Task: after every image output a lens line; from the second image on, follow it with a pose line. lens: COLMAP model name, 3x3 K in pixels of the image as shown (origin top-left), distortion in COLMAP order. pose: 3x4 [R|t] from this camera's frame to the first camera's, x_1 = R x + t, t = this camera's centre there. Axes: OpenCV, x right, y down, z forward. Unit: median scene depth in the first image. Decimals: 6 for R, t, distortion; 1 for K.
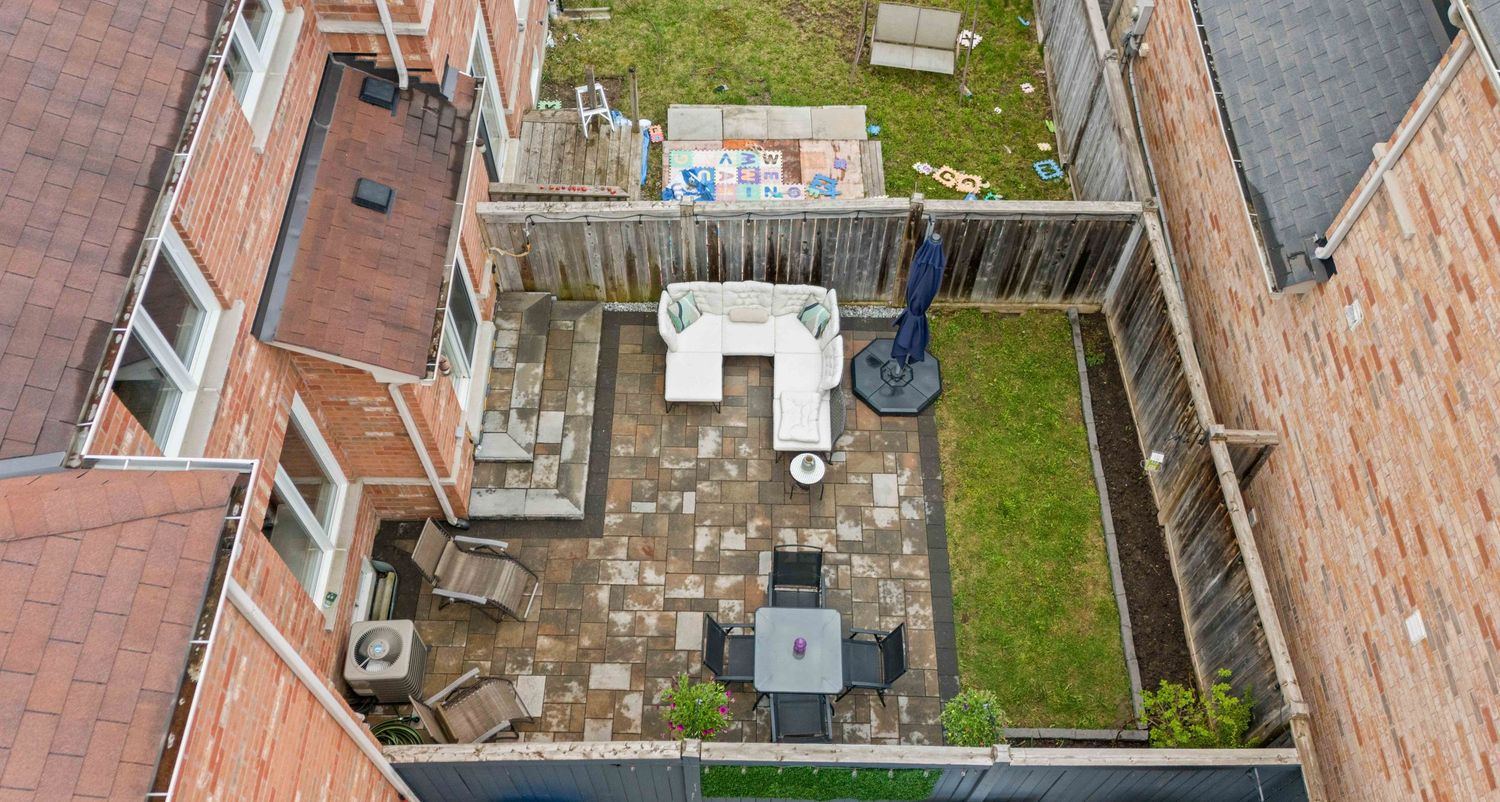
lens RADIAL K [[1212.9, 0, 750.0], [0, 1212.9, 401.0], [0, 0, 1]] dist [0.106257, -0.006867]
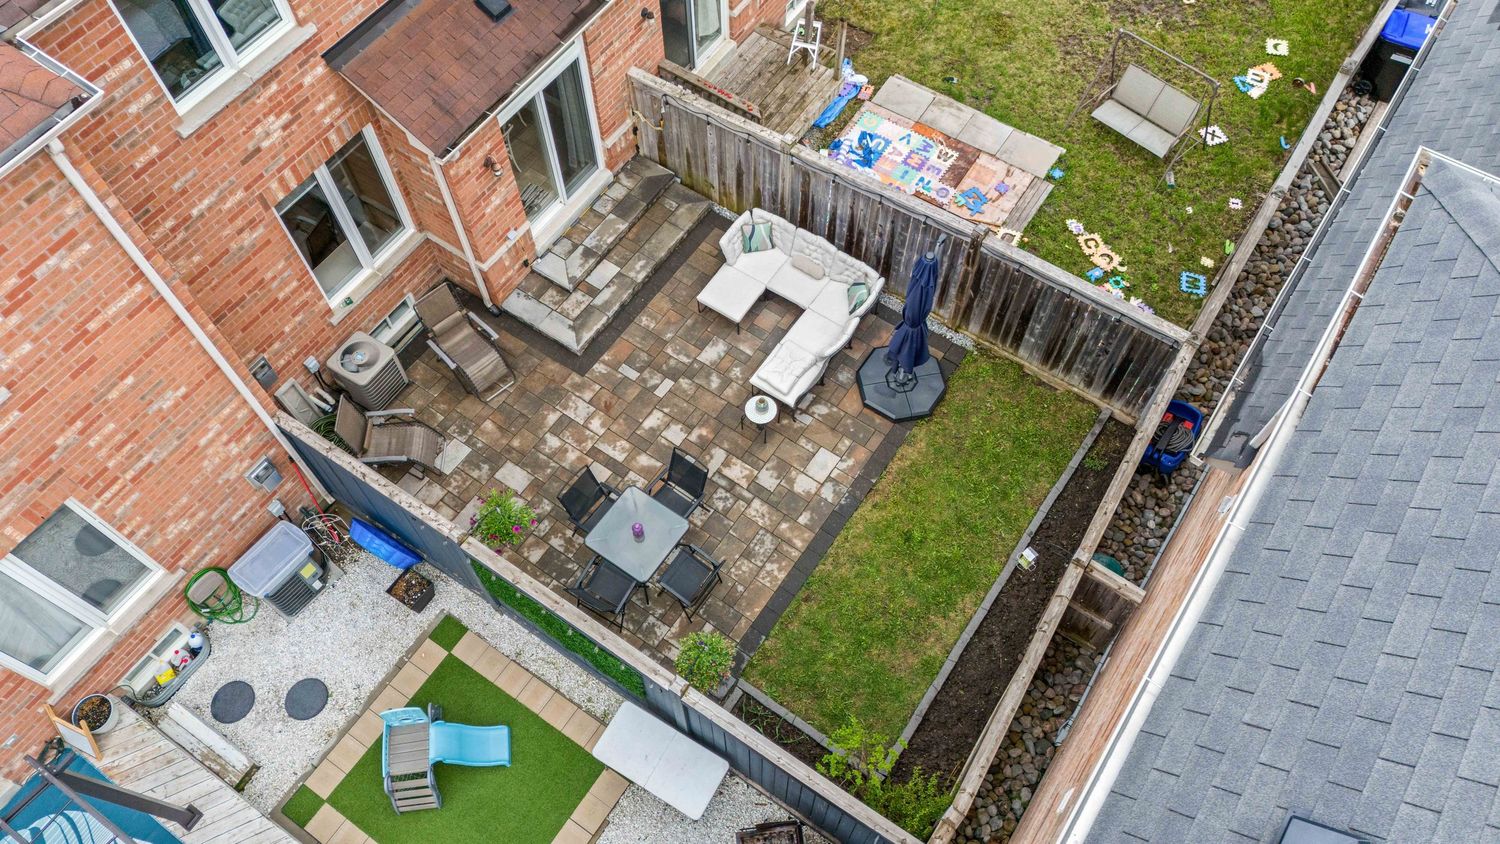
lens RADIAL K [[1106.7, 0, 737.1], [0, 1106.7, 423.9], [0, 0, 1]] dist [0.135393, -0.258649]
pose [[0.825758, 0.479280, -0.297345, 0.317909], [-0.461311, 0.877233, 0.132872, -0.052364], [0.324523, 0.027449, 0.945479, 0.057402]]
